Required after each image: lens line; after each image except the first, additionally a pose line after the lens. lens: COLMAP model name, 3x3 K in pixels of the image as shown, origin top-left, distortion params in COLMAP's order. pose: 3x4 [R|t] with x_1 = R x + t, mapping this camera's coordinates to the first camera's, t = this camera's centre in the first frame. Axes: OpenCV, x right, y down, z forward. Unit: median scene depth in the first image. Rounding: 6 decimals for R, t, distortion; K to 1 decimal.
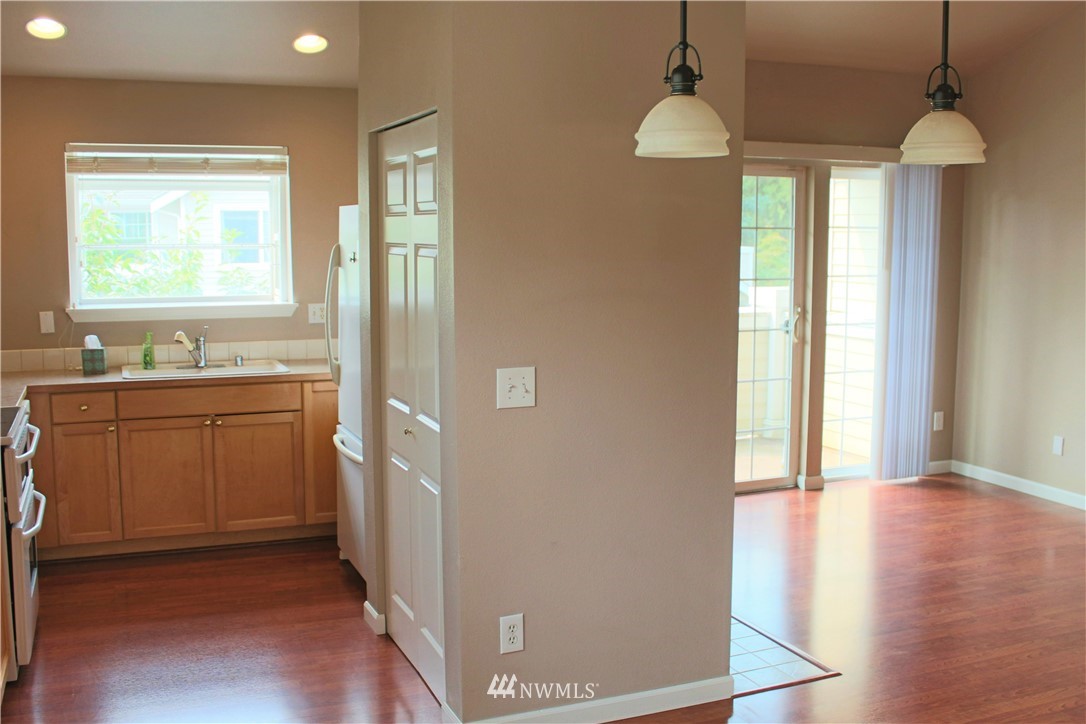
lens RADIAL K [[1089.6, 0, 543.0], [0, 1089.6, 362.0], [0, 0, 1]] dist [-0.122988, 0.027649]
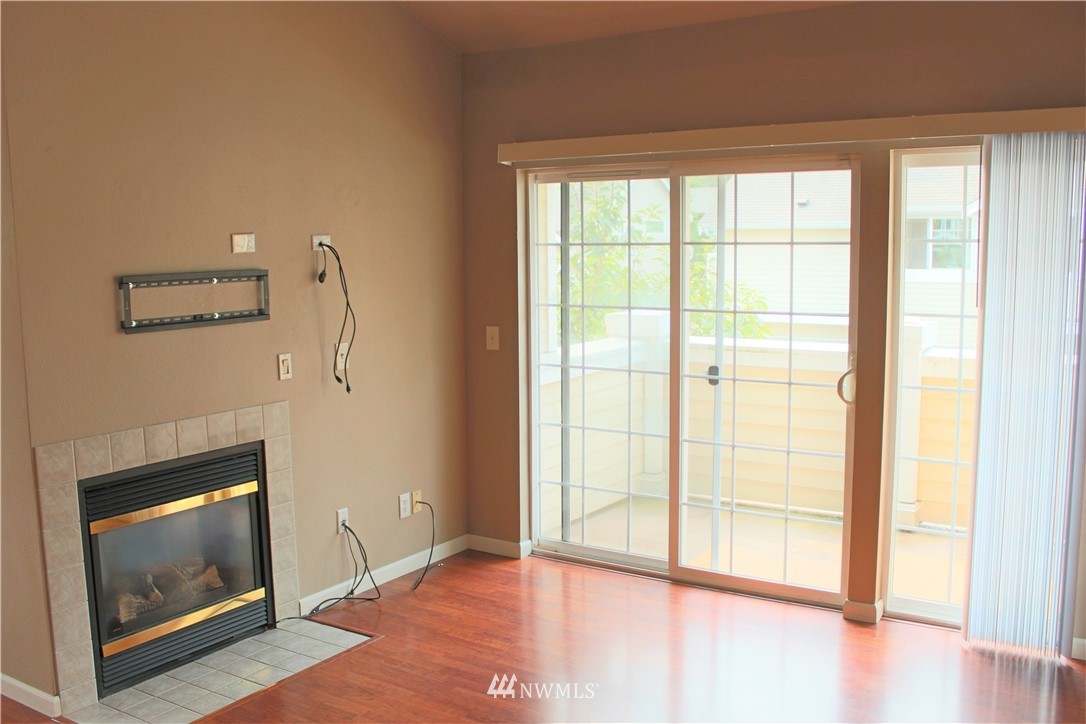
lens RADIAL K [[1026.4, 0, 543.0], [0, 1026.4, 362.0], [0, 0, 1]] dist [-0.172823, 0.152413]
pose [[0.561266, 0.096572, -0.821982, 0.800272], [-0.087542, 0.994525, 0.057068, -0.081041], [0.822993, 0.039928, 0.566647, 0.571649]]
